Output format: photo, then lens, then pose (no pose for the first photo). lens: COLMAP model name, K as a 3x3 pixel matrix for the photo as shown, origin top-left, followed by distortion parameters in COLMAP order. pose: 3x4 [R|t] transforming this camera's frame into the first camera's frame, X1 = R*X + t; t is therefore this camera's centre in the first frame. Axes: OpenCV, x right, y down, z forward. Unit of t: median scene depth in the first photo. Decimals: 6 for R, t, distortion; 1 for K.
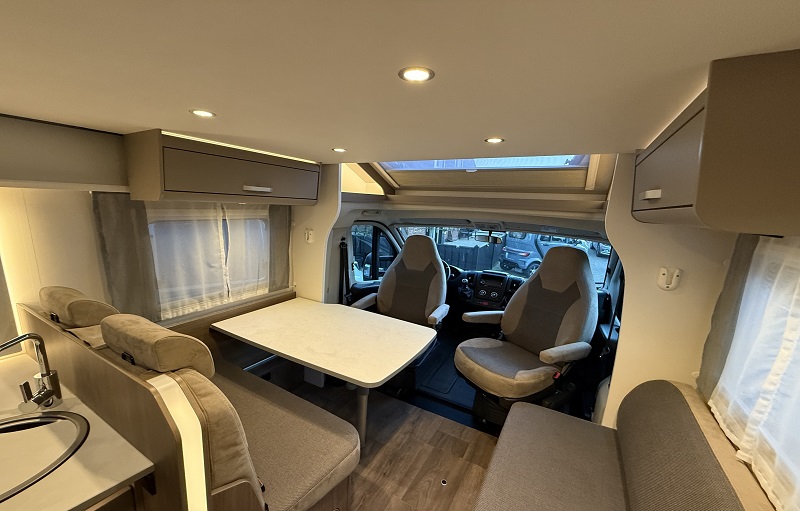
lens RADIAL K [[323.3, 0, 384.1], [0, 323.3, 274.8], [0, 0, 1]] dist [0.000141, 0.000226]
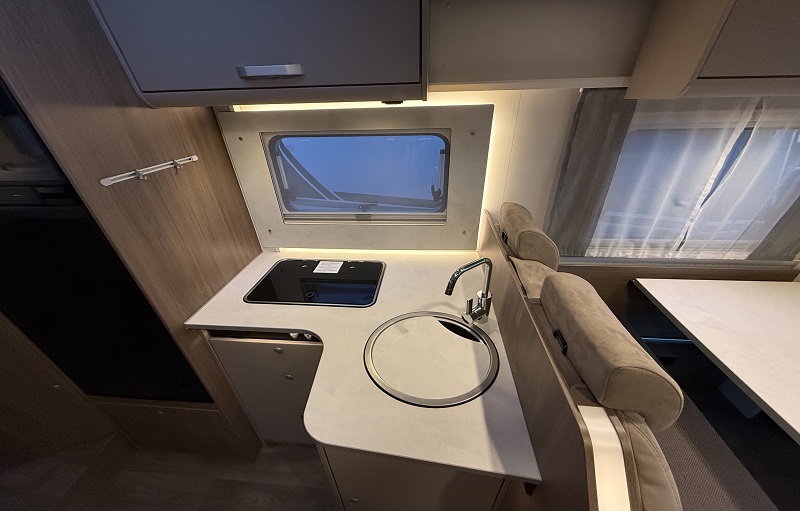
lens RADIAL K [[291.5, 0, 404.1], [0, 291.5, 294.6], [0, 0, 1]] dist [-0.000795, -0.000200]
pose [[0.442091, 0.465143, -0.766941, -0.242245], [-0.151610, 0.881482, 0.447218, -0.049258], [0.884064, -0.081435, 0.460216, 0.181933]]
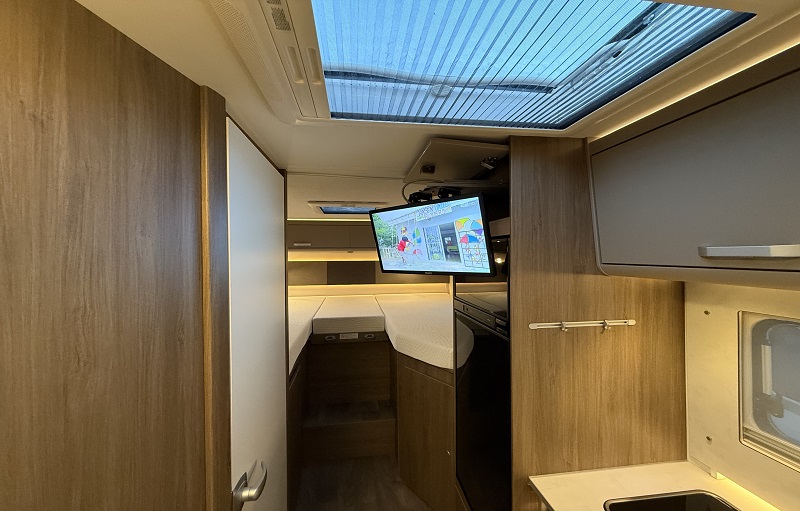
lens RADIAL K [[332.0, 0, 400.0], [0, 332.0, 255.5], [0, 0, 1]] dist [0.000081, 0.000307]
pose [[-0.772408, -0.032118, -0.634315, -0.290509], [-0.160433, 0.976200, 0.145931, -0.111685], [0.614531, 0.214483, -0.759177, 0.286682]]
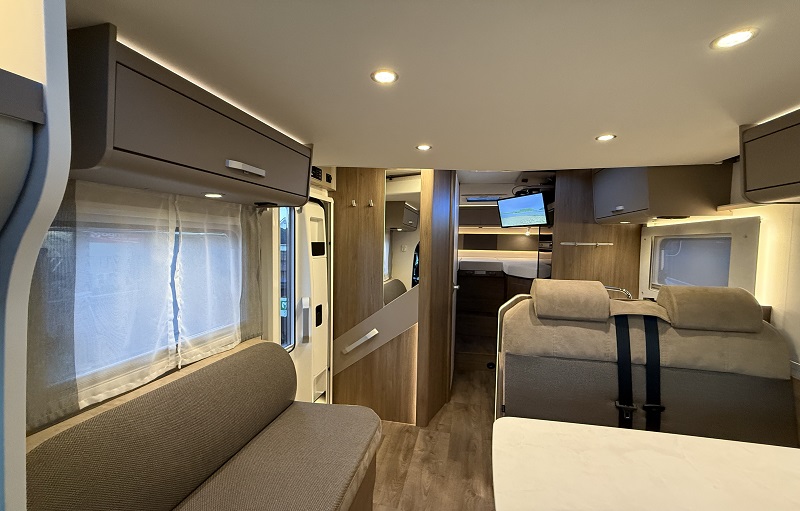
lens RADIAL K [[316.1, 0, 397.3], [0, 316.1, 263.0], [0, 0, 1]] dist [-0.000097, 0.000204]
pose [[-0.950414, -0.032672, -0.309266, 0.354876], [-0.117790, 0.958192, 0.260756, -0.145699], [0.287817, 0.284255, -0.914528, 1.207221]]
